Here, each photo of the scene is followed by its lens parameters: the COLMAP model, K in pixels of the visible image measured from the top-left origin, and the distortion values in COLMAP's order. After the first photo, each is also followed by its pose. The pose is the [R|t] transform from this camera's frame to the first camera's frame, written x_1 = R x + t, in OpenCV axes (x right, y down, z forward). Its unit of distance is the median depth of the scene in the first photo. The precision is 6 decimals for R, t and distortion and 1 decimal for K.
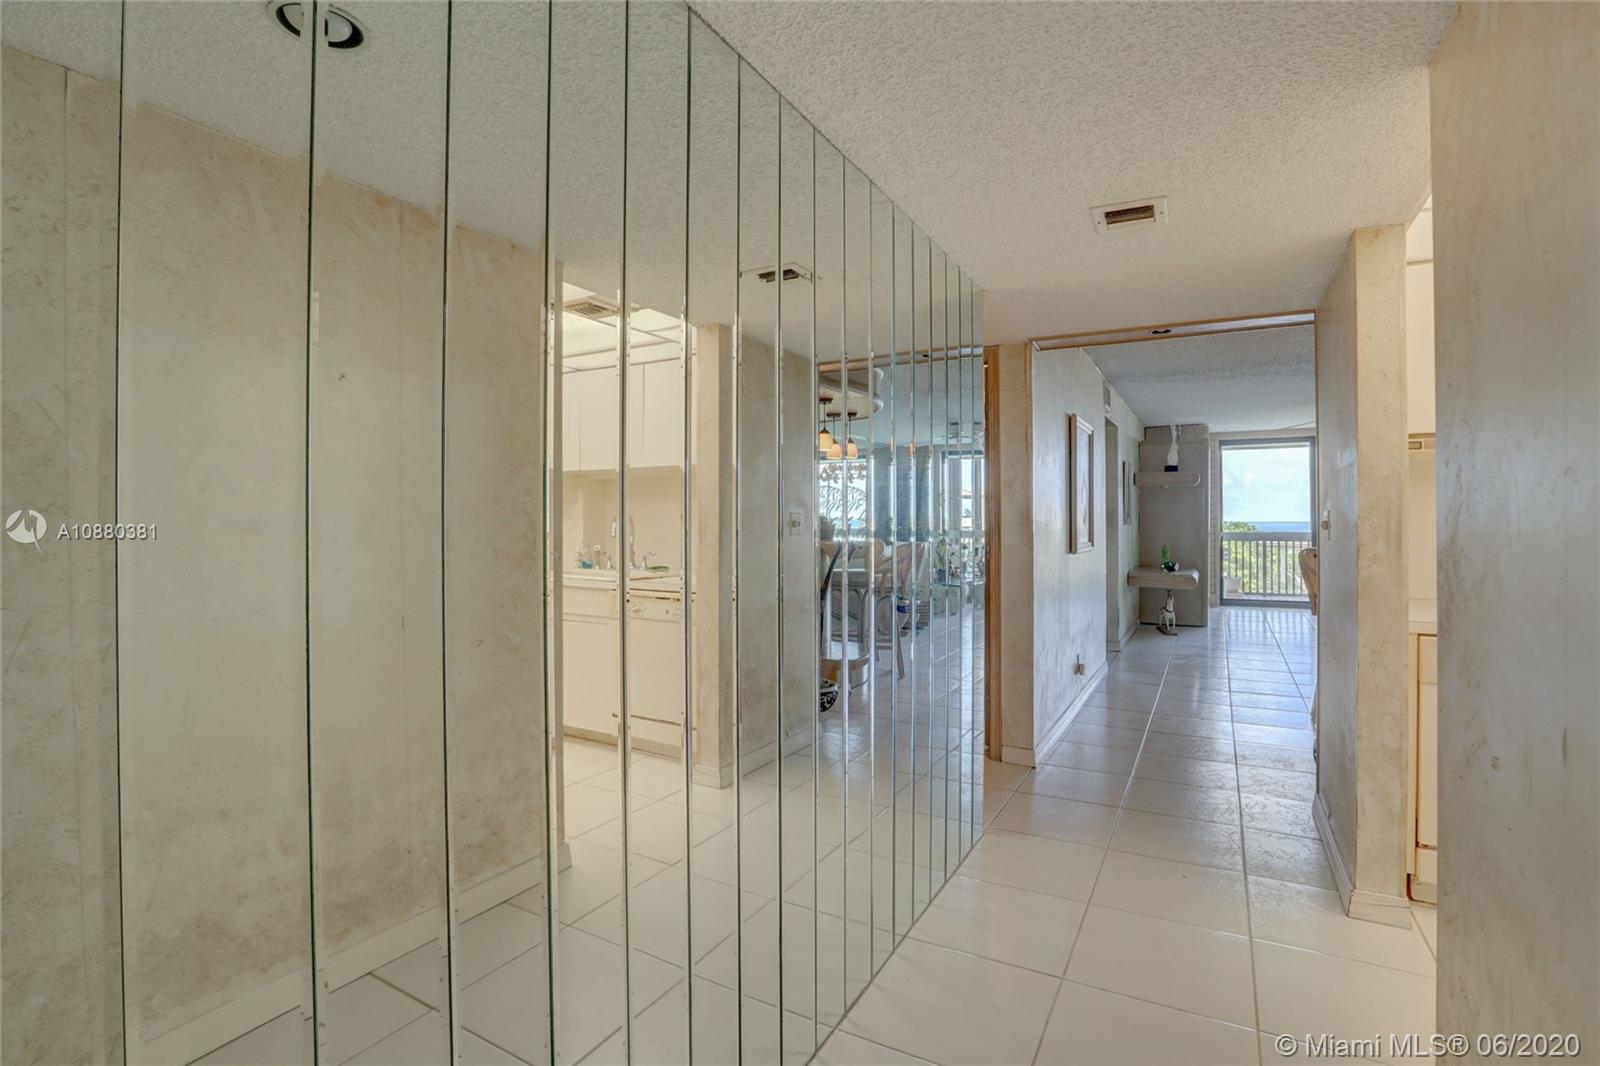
lens RADIAL K [[728.8, 0, 803.0], [0, 728.8, 527.1], [0, 0, 1]] dist [-0.002373, -0.000009]
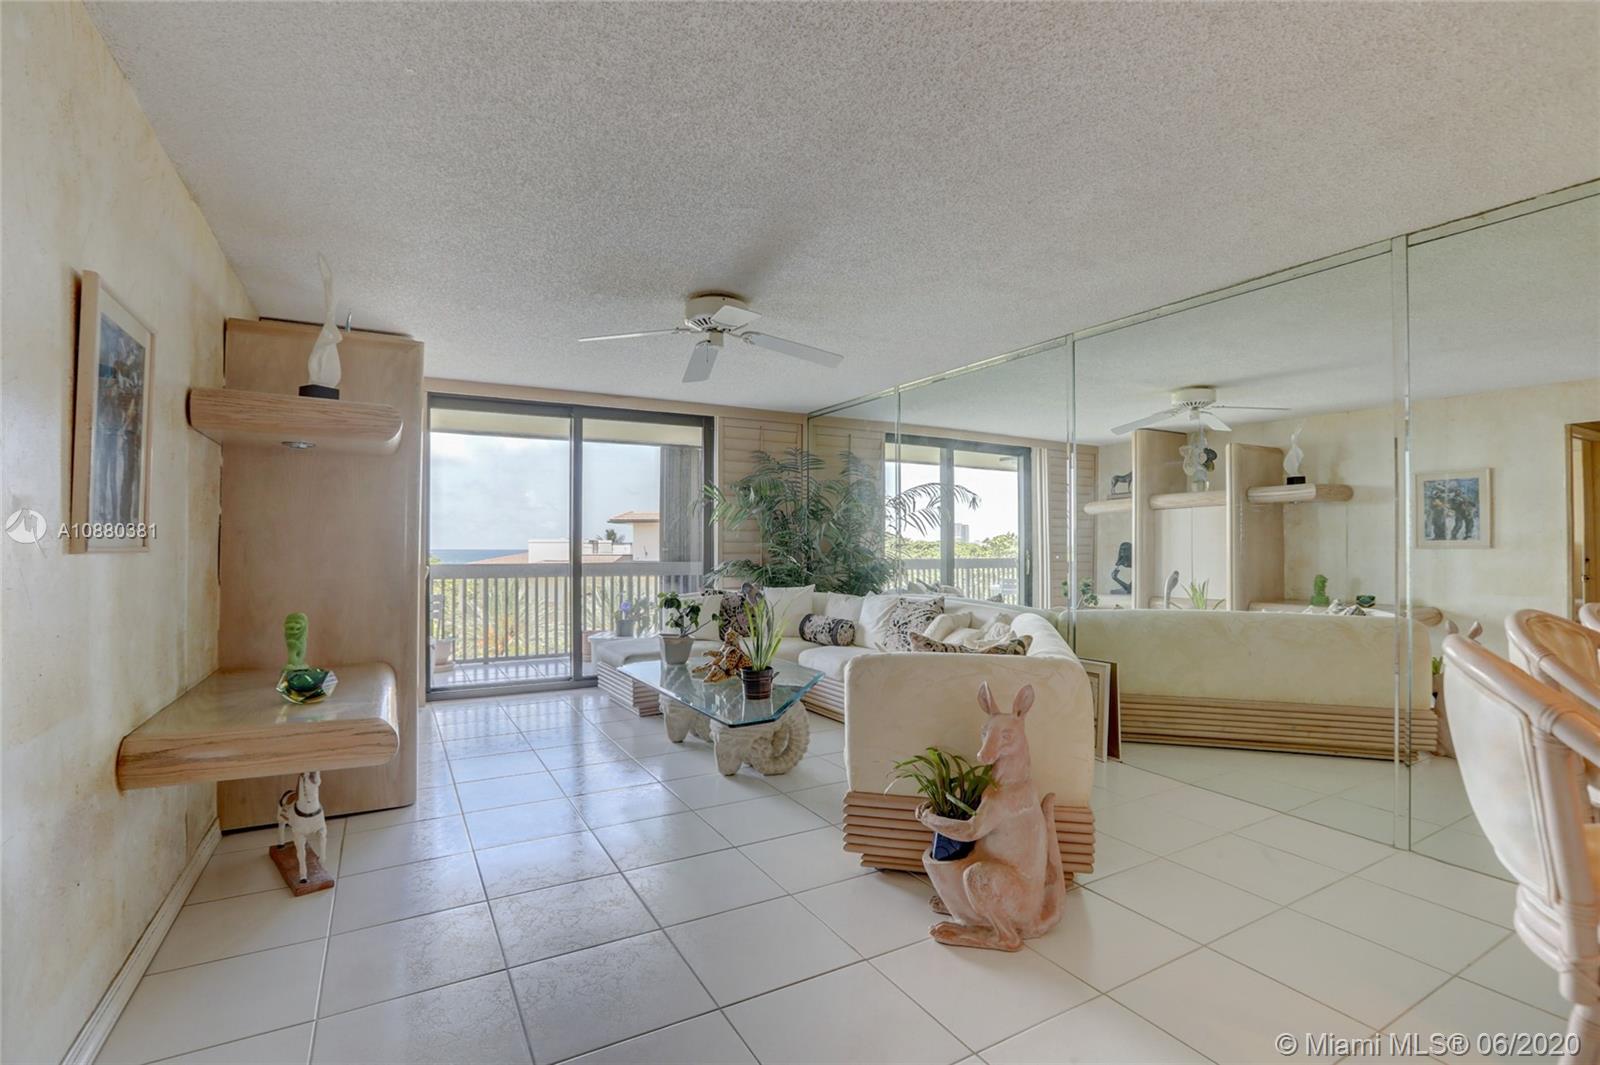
lens RADIAL K [[728.8, 0, 804.9], [0, 728.8, 540.5], [0, 0, 1]] dist [-0.002373, -0.000009]
pose [[0.513272, 0.014042, 0.858111, 0.314493], [0.005340, 0.999795, -0.019555, -0.000024], [-0.858209, 0.014619, 0.513092, 0.598180]]
